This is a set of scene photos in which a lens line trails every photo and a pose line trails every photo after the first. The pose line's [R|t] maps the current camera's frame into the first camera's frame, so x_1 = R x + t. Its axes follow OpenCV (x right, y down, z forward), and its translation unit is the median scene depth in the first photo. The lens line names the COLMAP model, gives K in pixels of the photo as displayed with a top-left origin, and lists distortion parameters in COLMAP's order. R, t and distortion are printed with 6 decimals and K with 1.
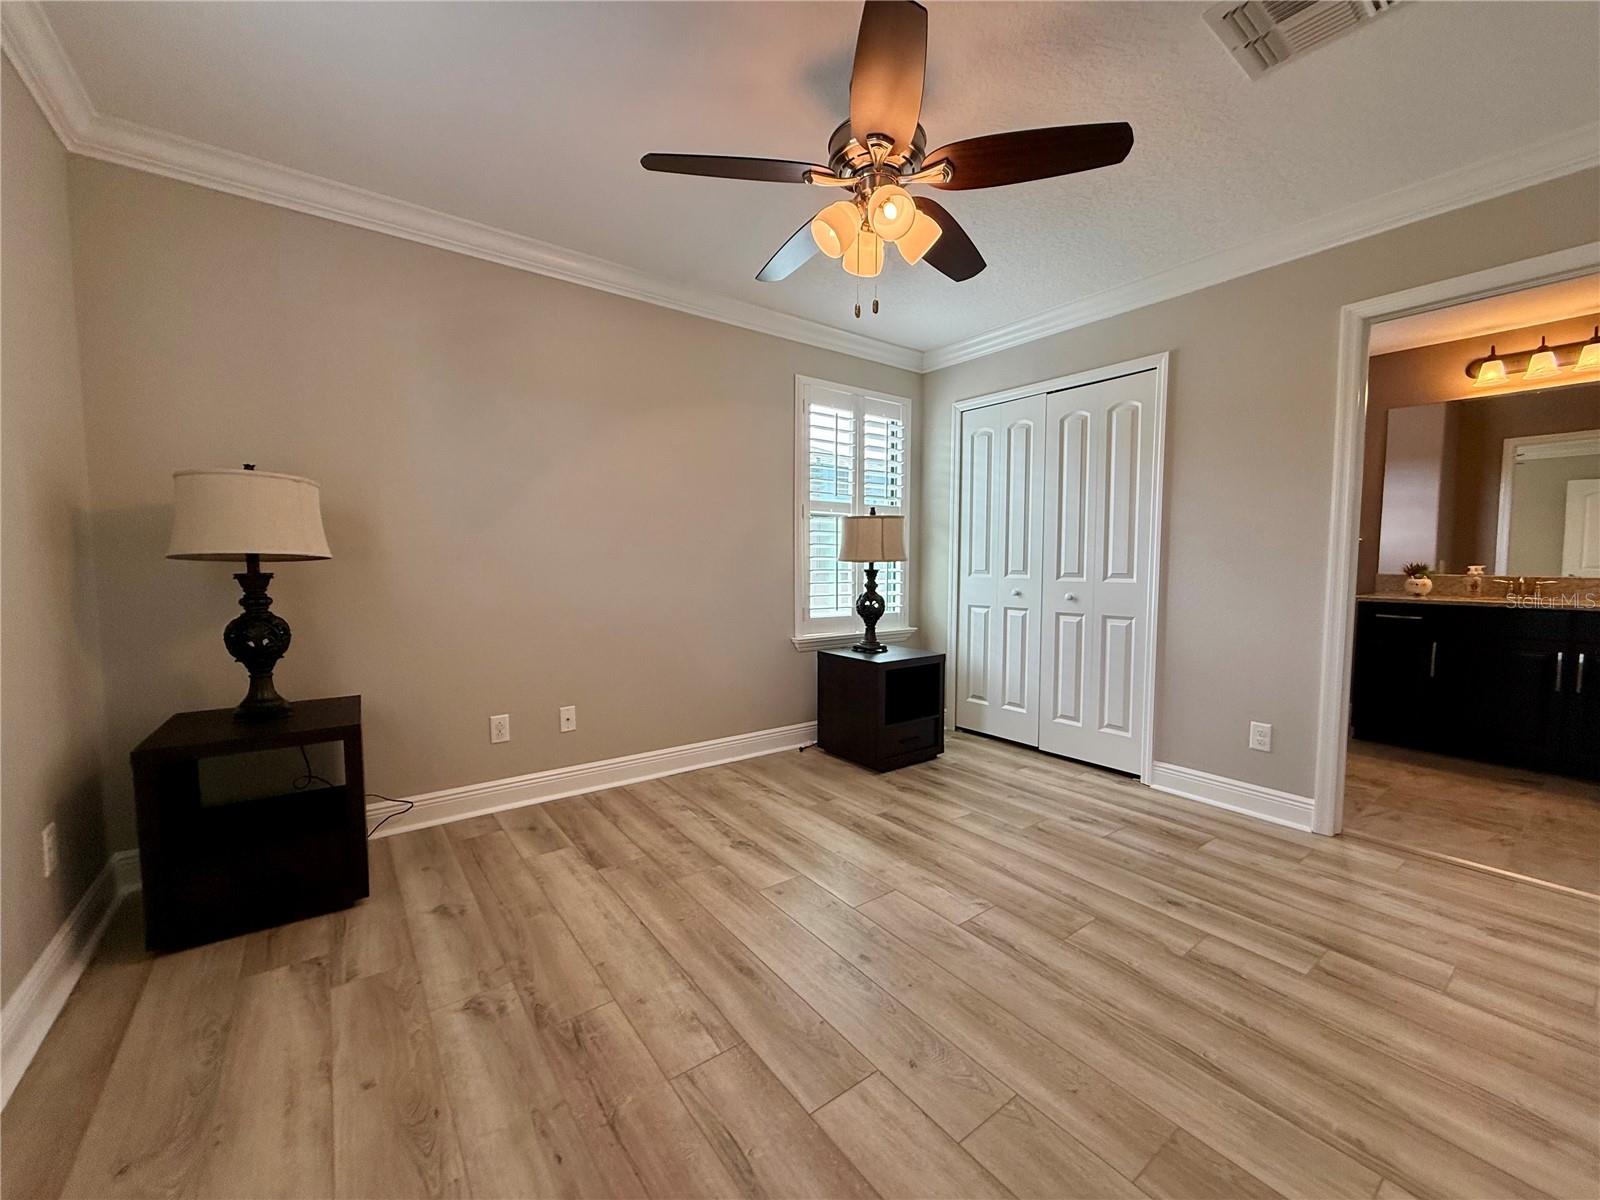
lens RADIAL K [[635.7, 0, 799.6], [0, 635.7, 603.6], [0, 0, 1]] dist [0.000895, 0.000135]
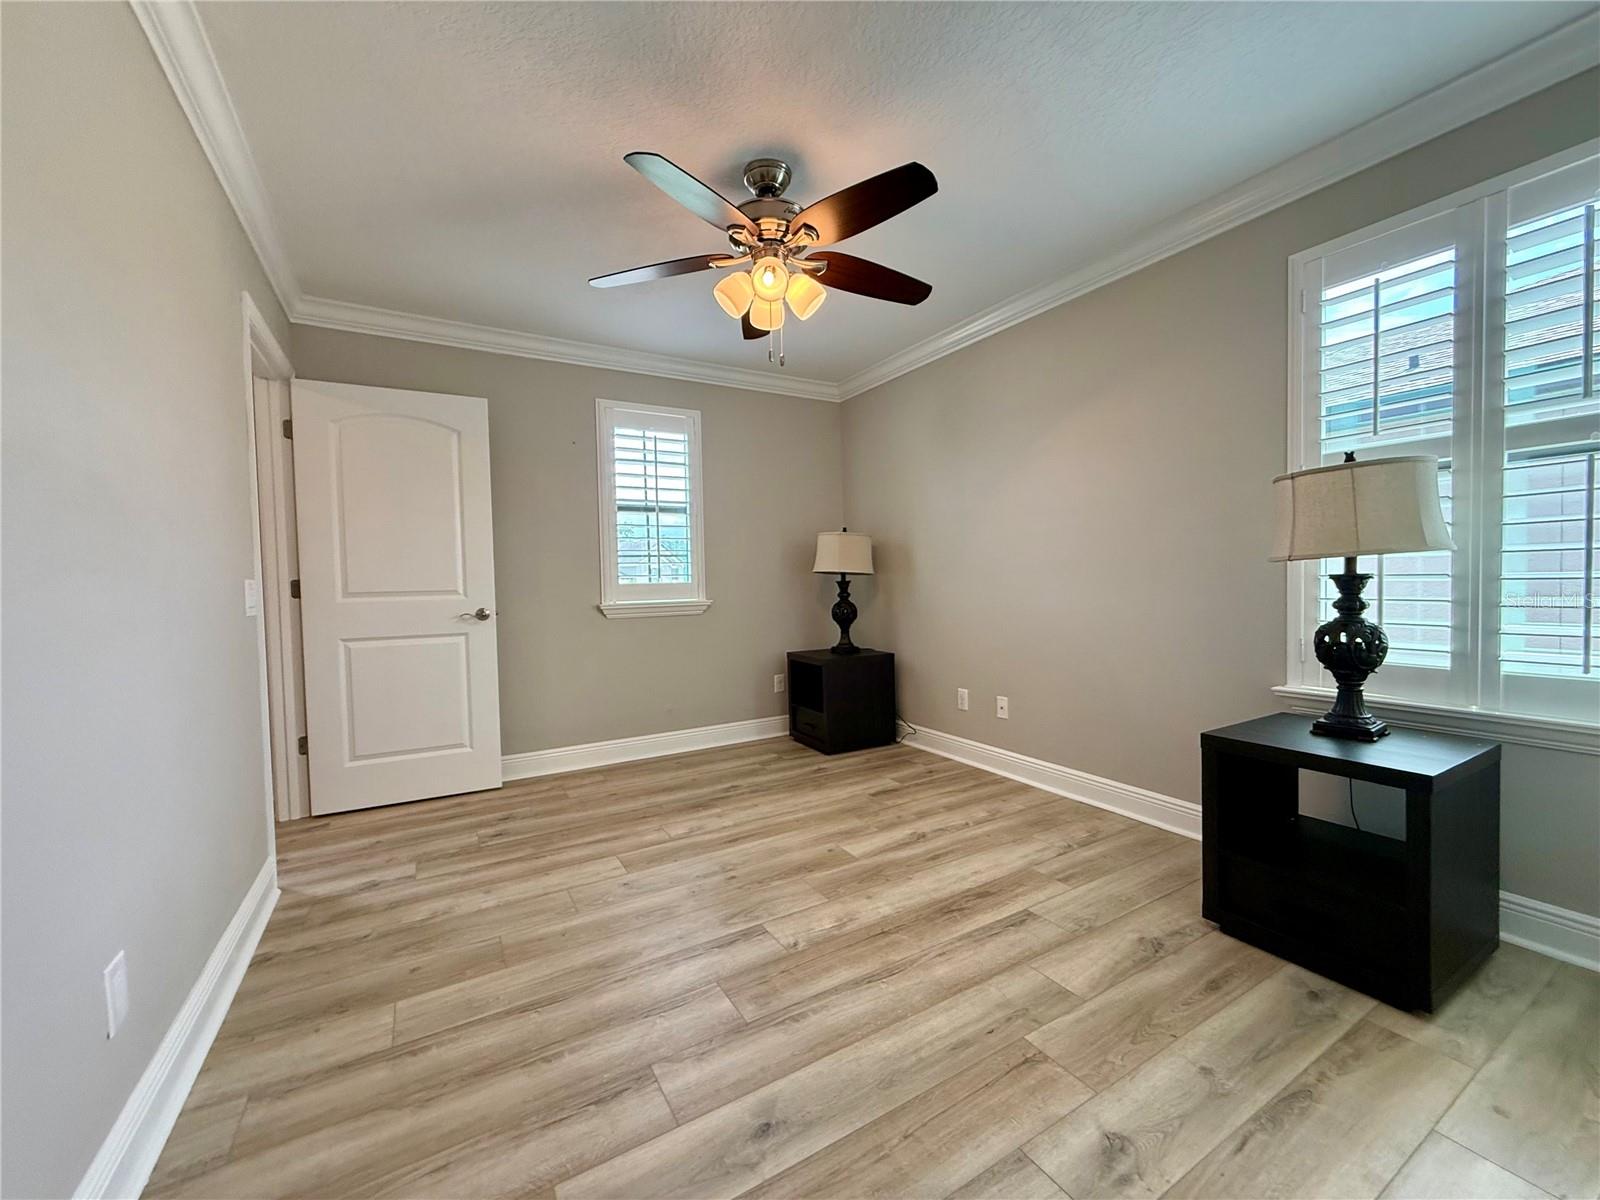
lens RADIAL K [[635.7, 0, 798.3], [0, 635.7, 599.0], [0, 0, 1]] dist [0.000895, 0.000135]
pose [[-0.110886, 0.028892, -0.993413, 0.948437], [-0.046536, 0.998330, 0.034230, -0.042840], [0.992743, 0.050026, -0.109356, 0.871035]]
